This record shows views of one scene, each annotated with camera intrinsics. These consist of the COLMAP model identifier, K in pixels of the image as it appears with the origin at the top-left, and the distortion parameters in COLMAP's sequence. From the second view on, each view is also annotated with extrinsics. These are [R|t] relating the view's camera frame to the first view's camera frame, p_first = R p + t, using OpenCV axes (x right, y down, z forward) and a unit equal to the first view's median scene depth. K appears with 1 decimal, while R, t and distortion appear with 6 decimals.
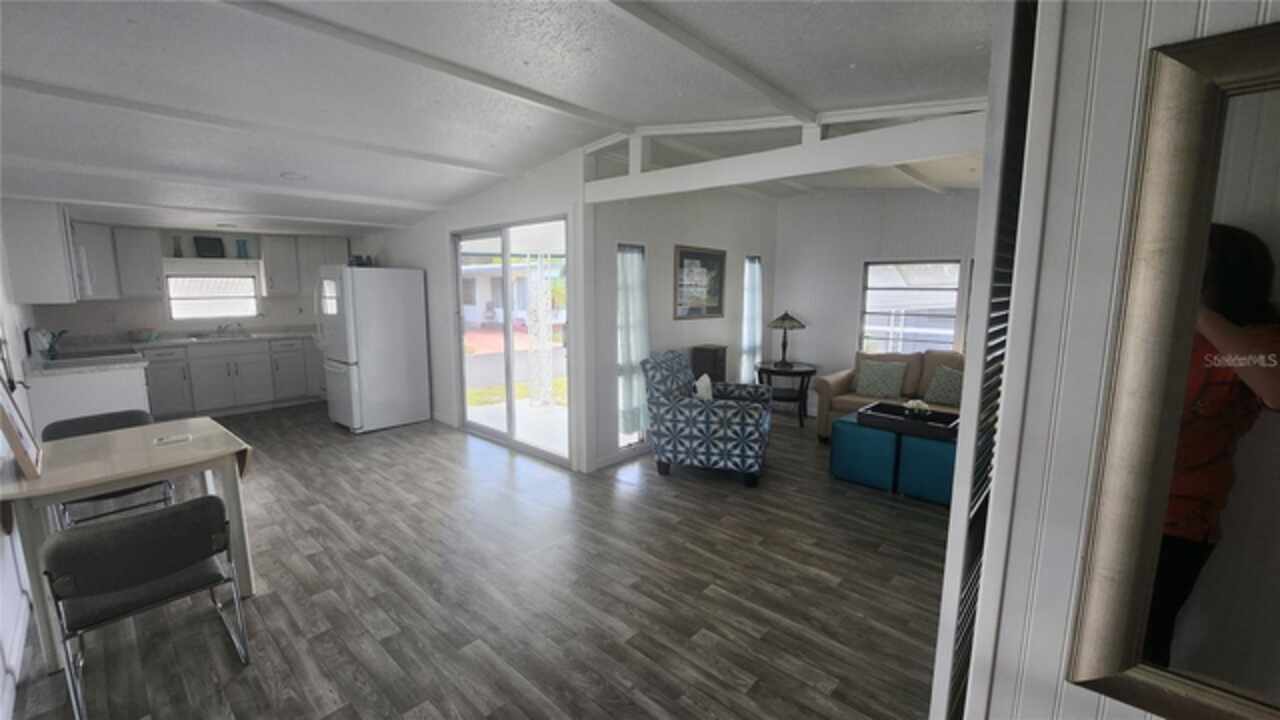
lens RADIAL K [[515.3, 0, 633.8], [0, 515.3, 357.8], [0, 0, 1]] dist [-0.018073, 0.000341]
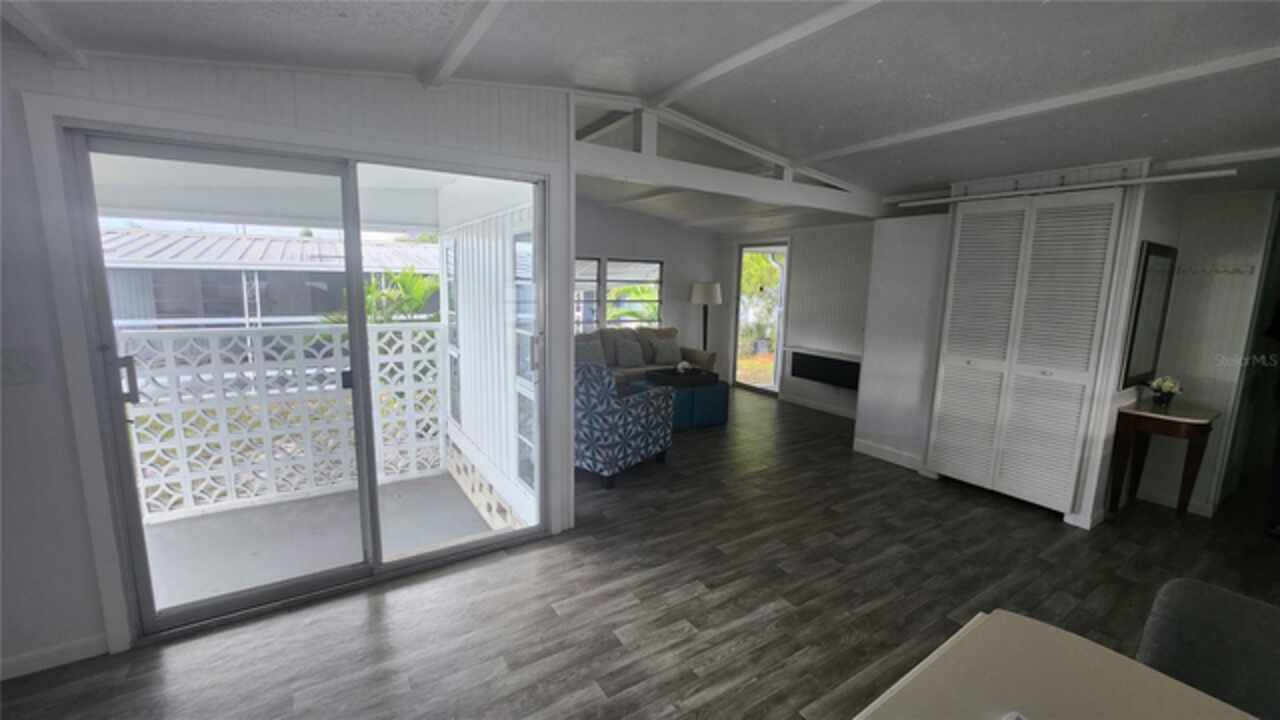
lens RADIAL K [[507.4, 0, 647.2], [0, 507.4, 353.0], [0, 0, 1]] dist [-0.013968, 0.000003]
pose [[0.257422, -0.137213, 0.956507, -0.690811], [0.117836, 0.986937, 0.109865, -0.091669], [-0.959087, 0.084430, 0.270228, 0.626443]]
